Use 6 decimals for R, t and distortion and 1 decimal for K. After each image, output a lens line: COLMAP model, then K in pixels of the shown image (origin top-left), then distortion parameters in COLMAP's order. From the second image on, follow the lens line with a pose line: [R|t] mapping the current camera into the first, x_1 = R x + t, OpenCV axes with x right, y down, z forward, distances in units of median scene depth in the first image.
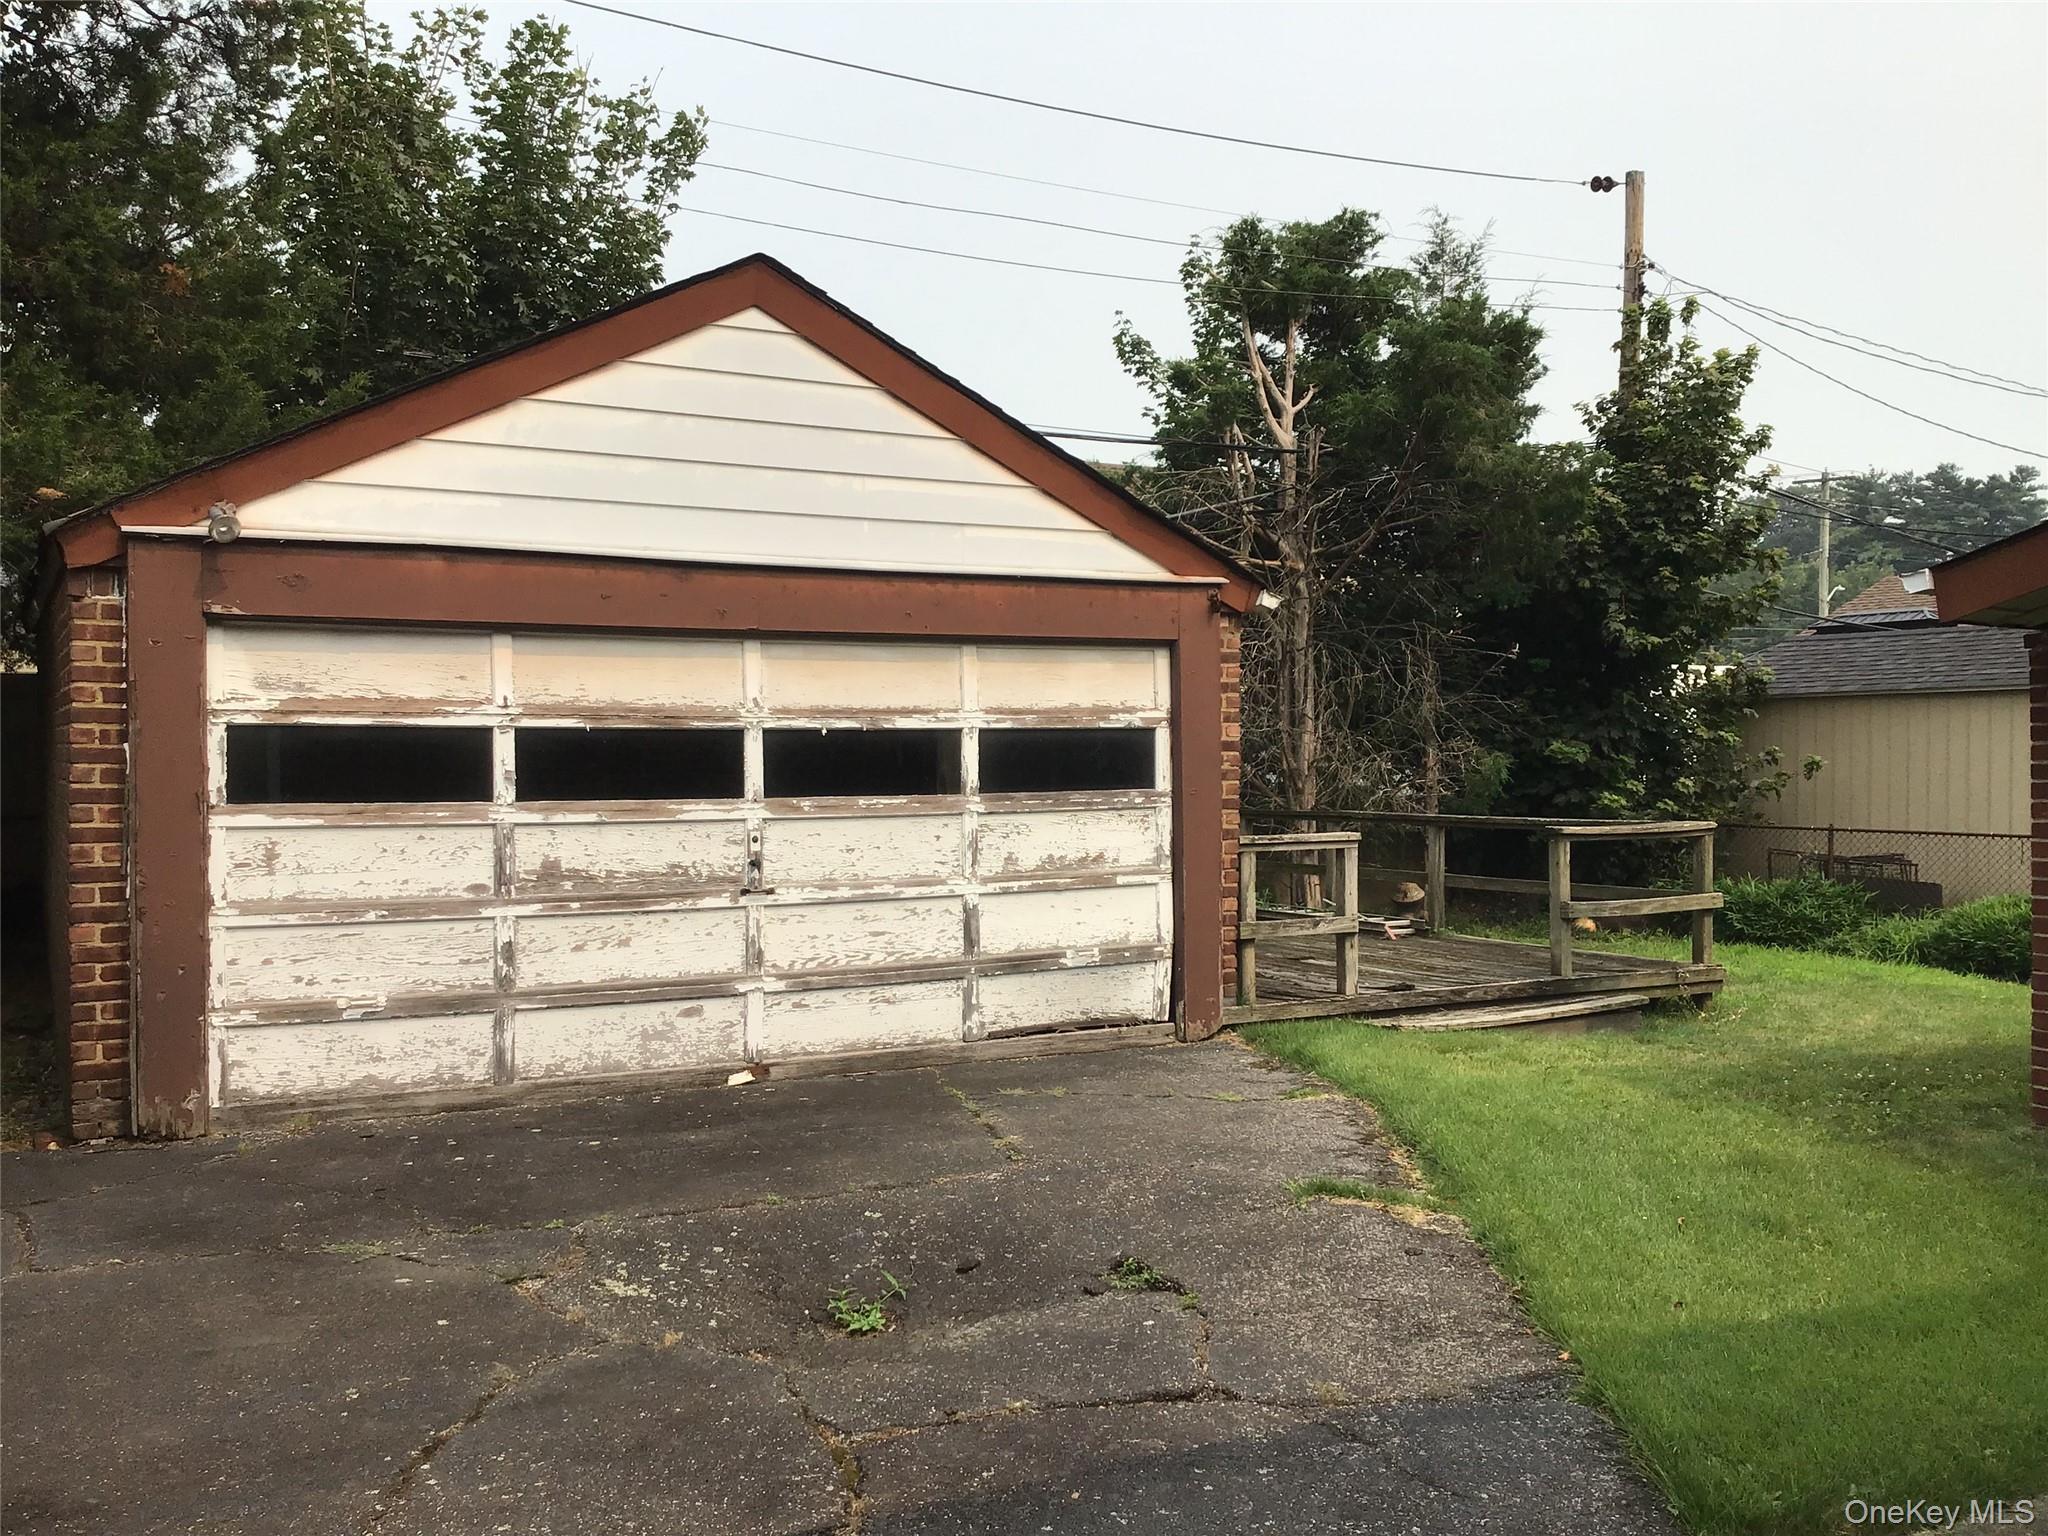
lens RADIAL K [[1828.4, 0, 1031.6], [0, 1828.4, 783.8], [0, 0, 1]] dist [0.143061, -0.286806]
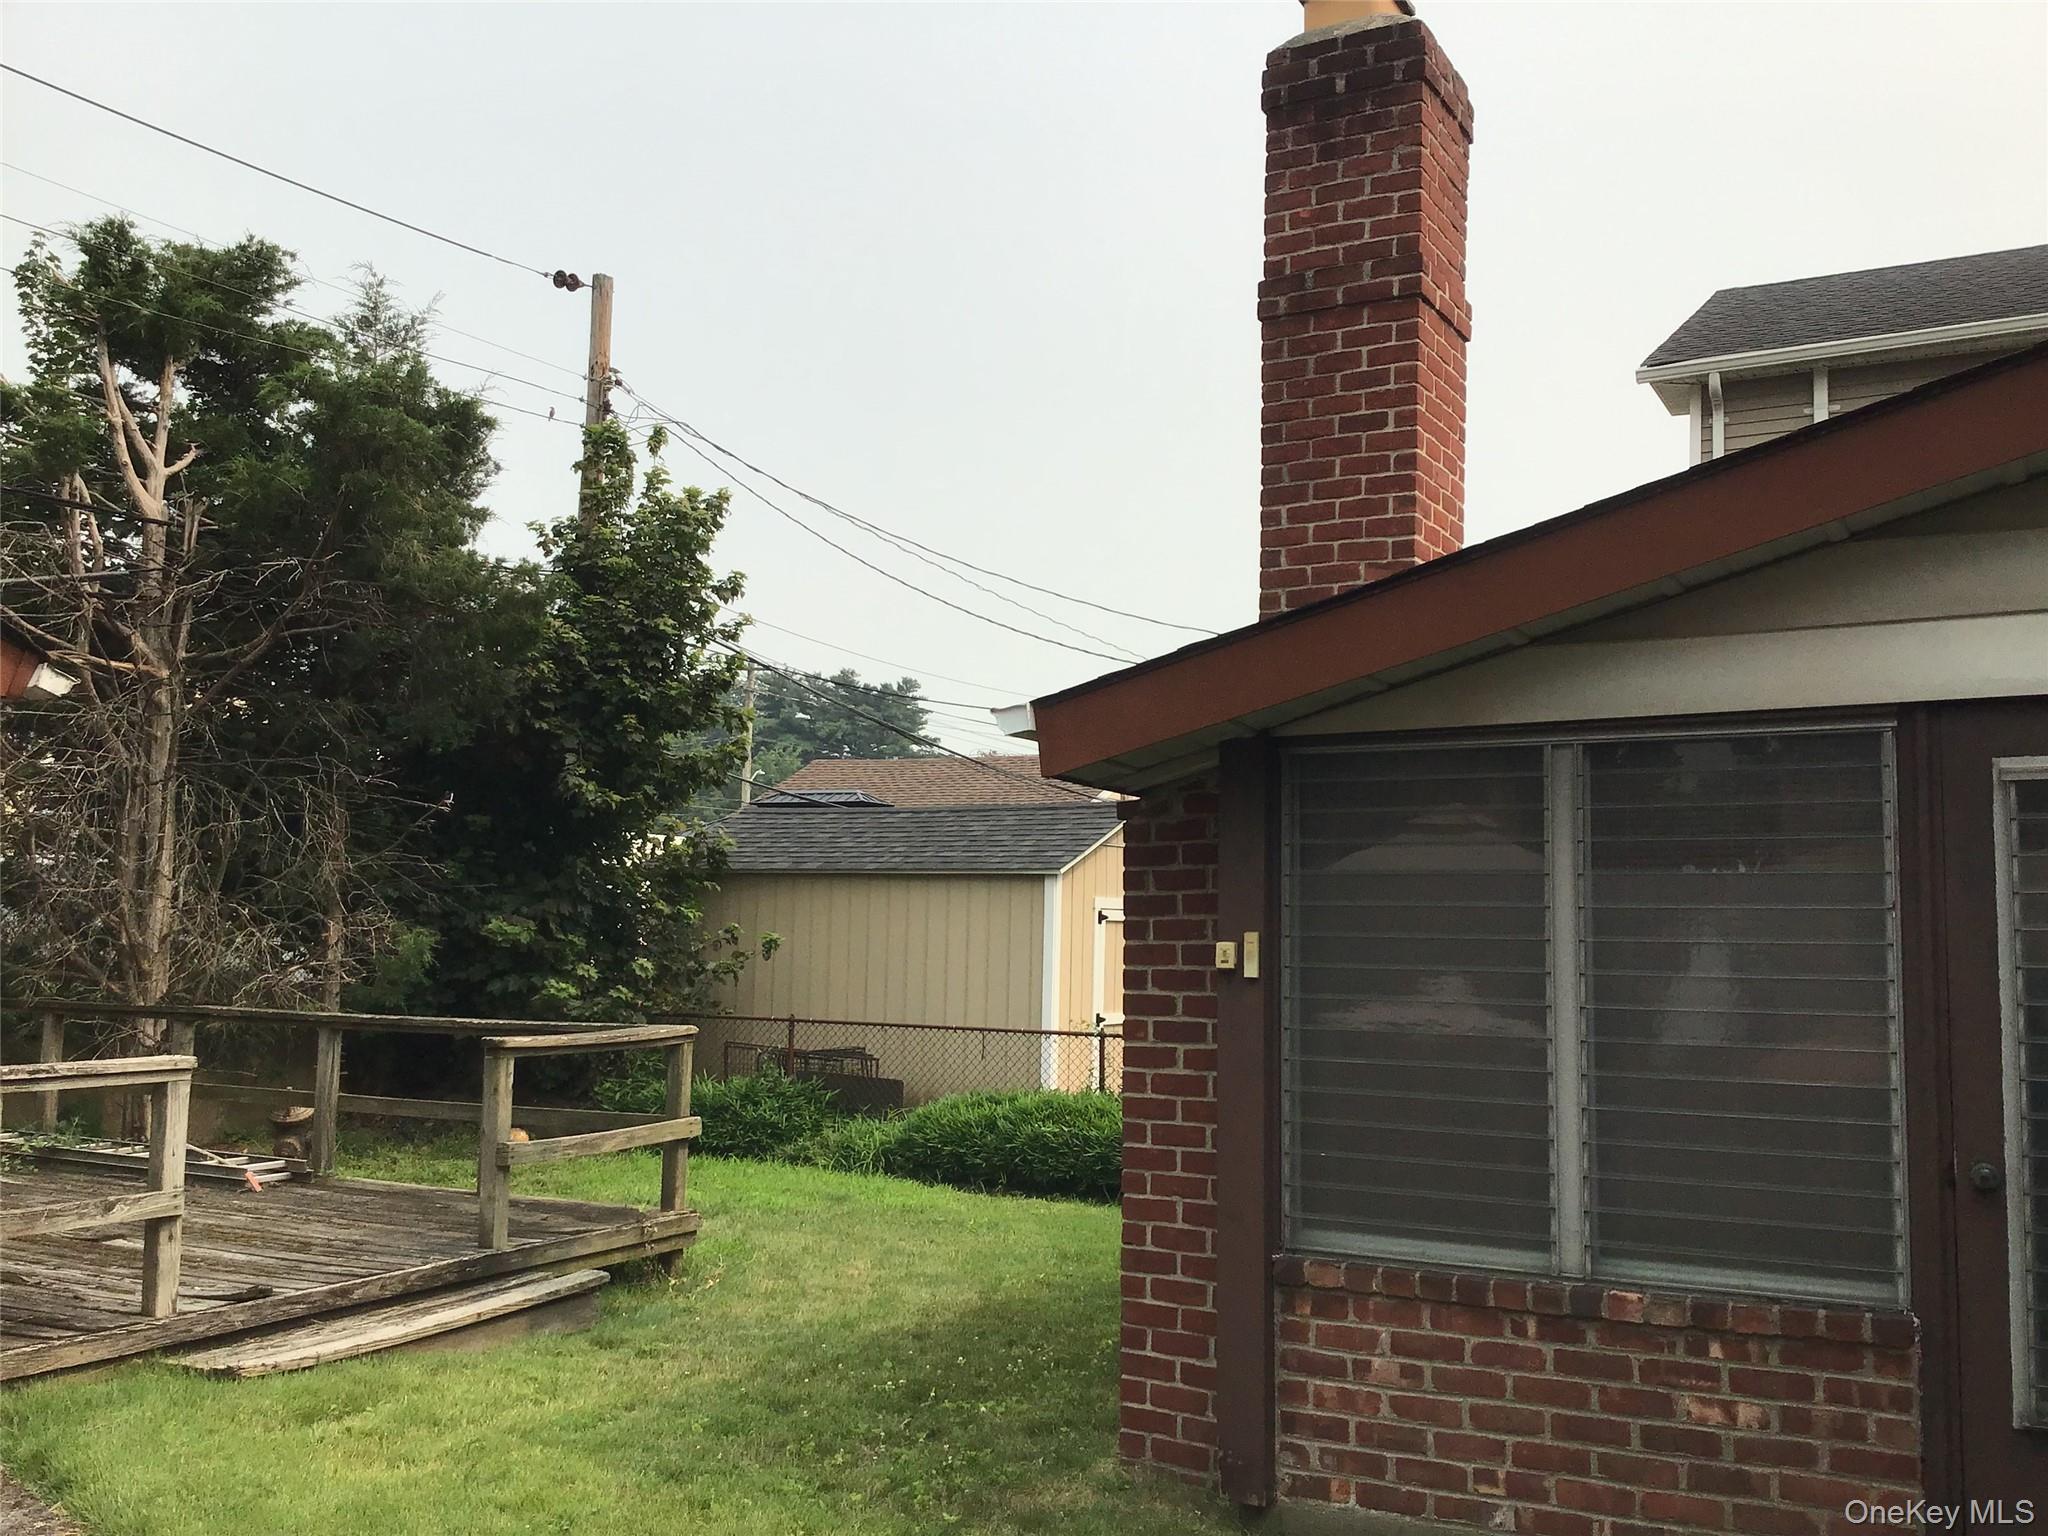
lens RADIAL K [[1828.4, 0, 1031.6], [0, 1828.4, 783.8], [0, 0, 1]] dist [0.143061, -0.286806]
pose [[0.844296, 0.063992, 0.532043, 0.045129], [-0.015271, 0.995314, -0.095478, -0.006592], [-0.535660, 0.072486, 0.841317, 0.177404]]
